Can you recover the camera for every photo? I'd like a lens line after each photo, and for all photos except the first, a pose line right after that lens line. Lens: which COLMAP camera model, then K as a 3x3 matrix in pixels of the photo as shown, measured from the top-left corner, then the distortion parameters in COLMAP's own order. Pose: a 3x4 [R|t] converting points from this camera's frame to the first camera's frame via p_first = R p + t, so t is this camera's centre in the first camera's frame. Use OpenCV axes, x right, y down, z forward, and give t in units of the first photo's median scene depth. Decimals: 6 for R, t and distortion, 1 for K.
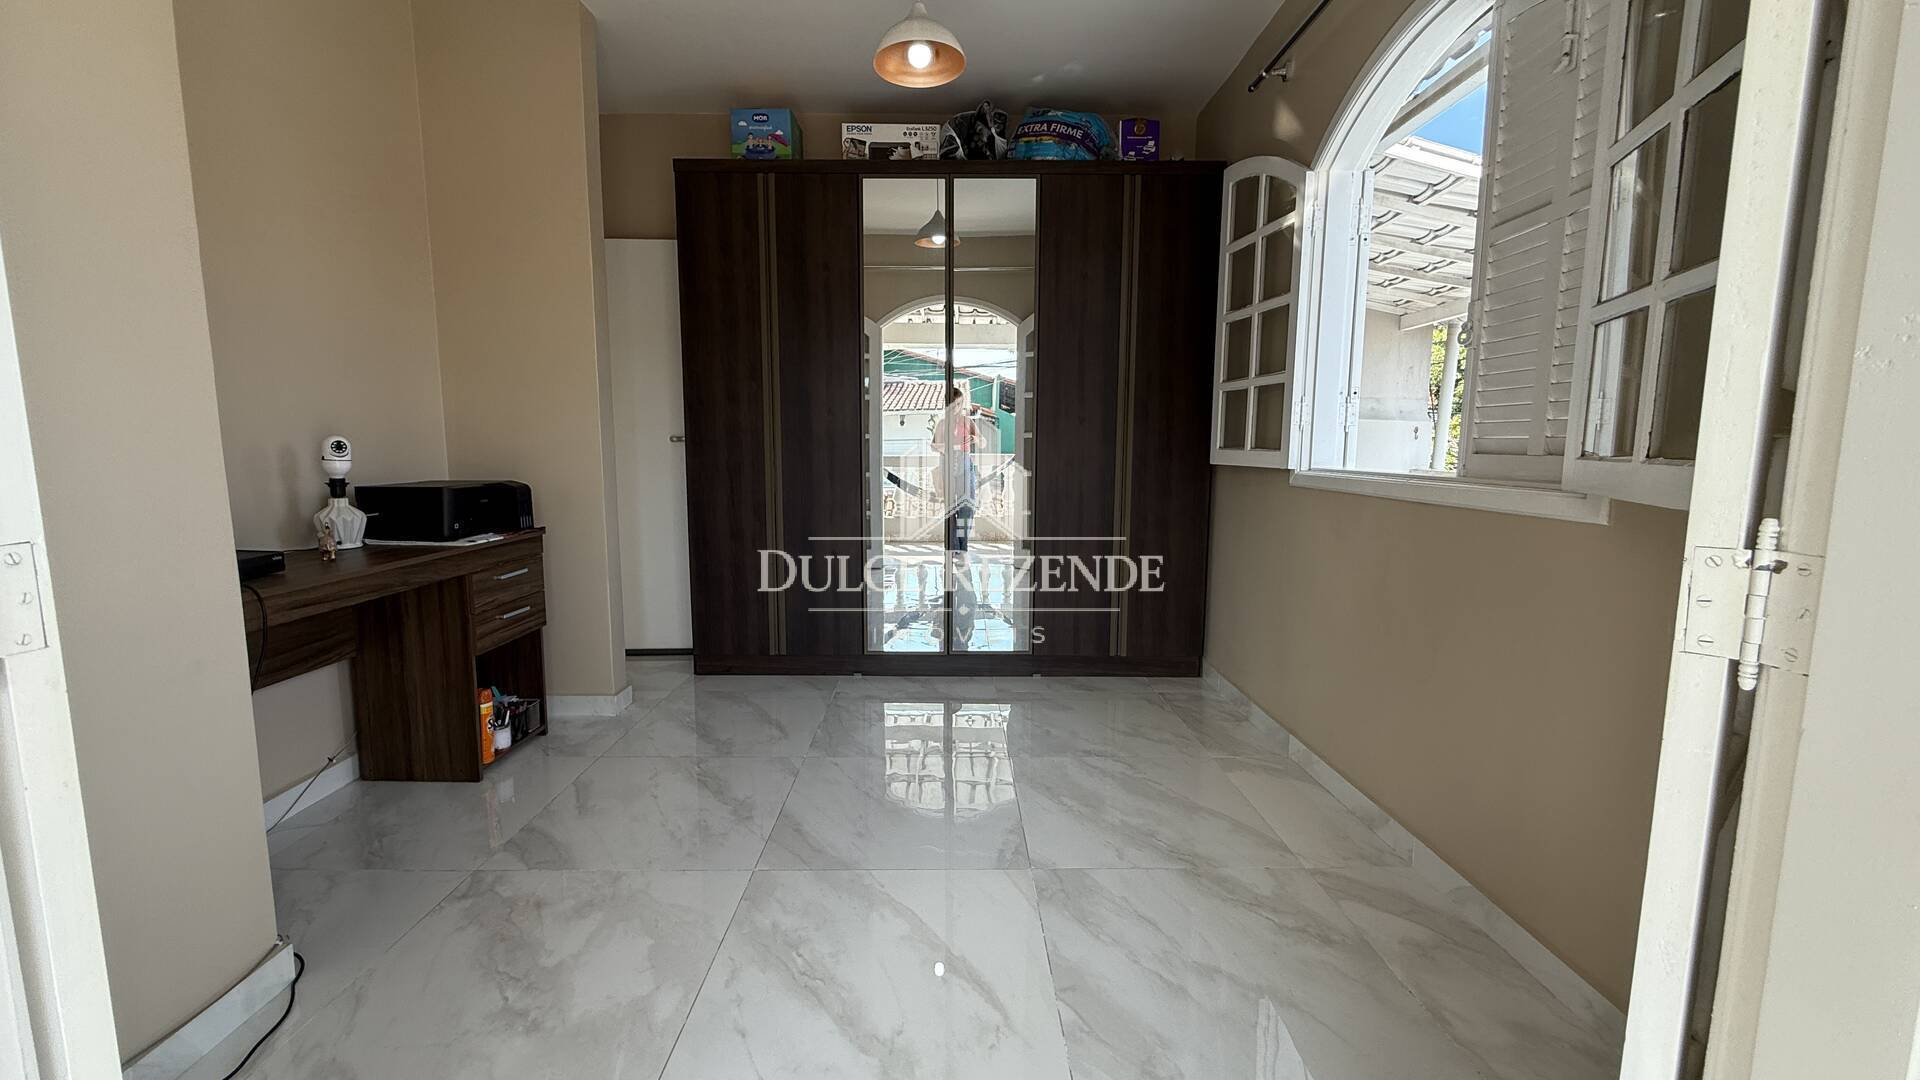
lens RADIAL K [[765.1, 0, 958.9], [0, 765.1, 537.6], [0, 0, 1]] dist [-0.001399, -0.000204]
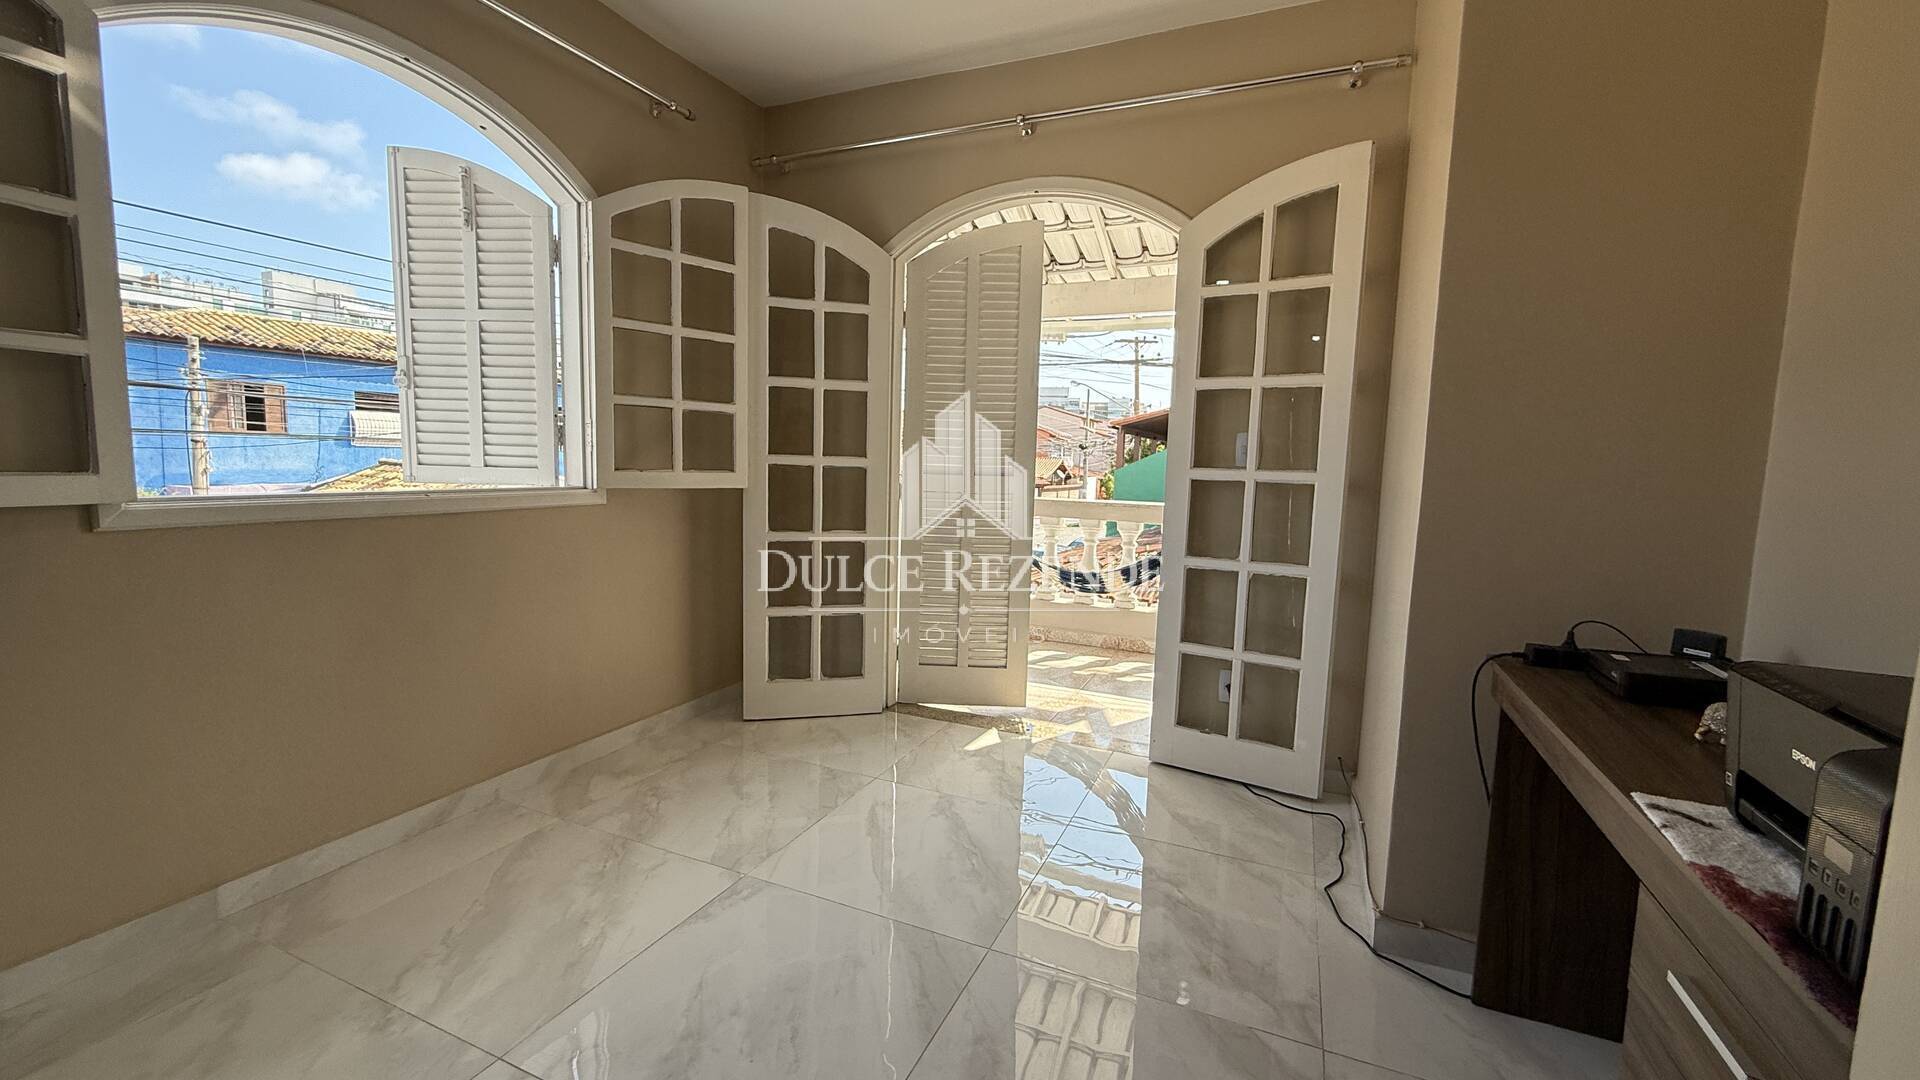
lens RADIAL K [[765.1, 0, 954.9], [0, 765.1, 539.9], [0, 0, 1]] dist [-0.001399, -0.000204]
pose [[-0.908363, -0.073162, 0.411732, -0.501604], [0.019939, 0.975880, 0.217396, -0.213574], [-0.417707, 0.205684, -0.884995, 1.516175]]
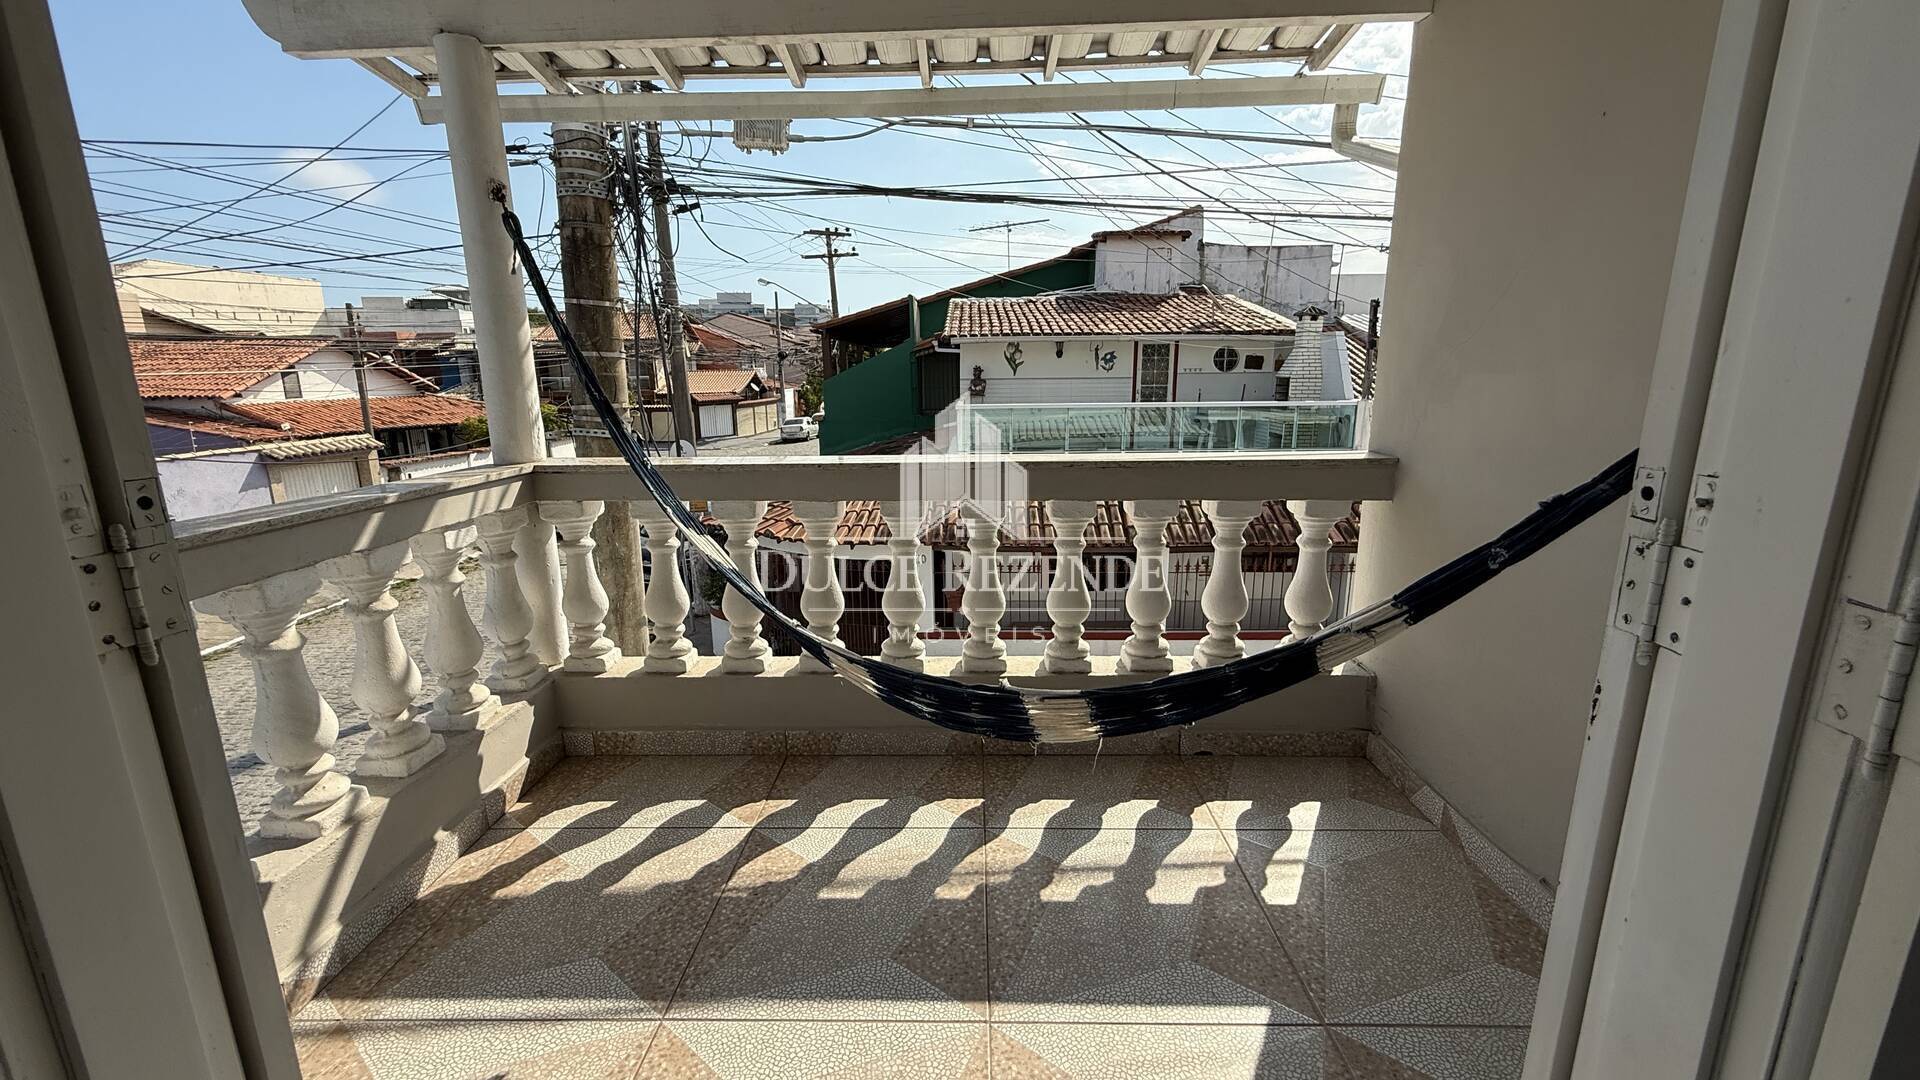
lens RADIAL K [[765.1, 0, 965.8], [0, 765.1, 543.1], [0, 0, 1]] dist [-0.001399, -0.000204]
pose [[-0.999639, 0.002005, 0.026803, -0.068049], [0.010951, 0.941068, 0.338040, -0.080784], [-0.024546, 0.338211, -0.940750, 0.398495]]
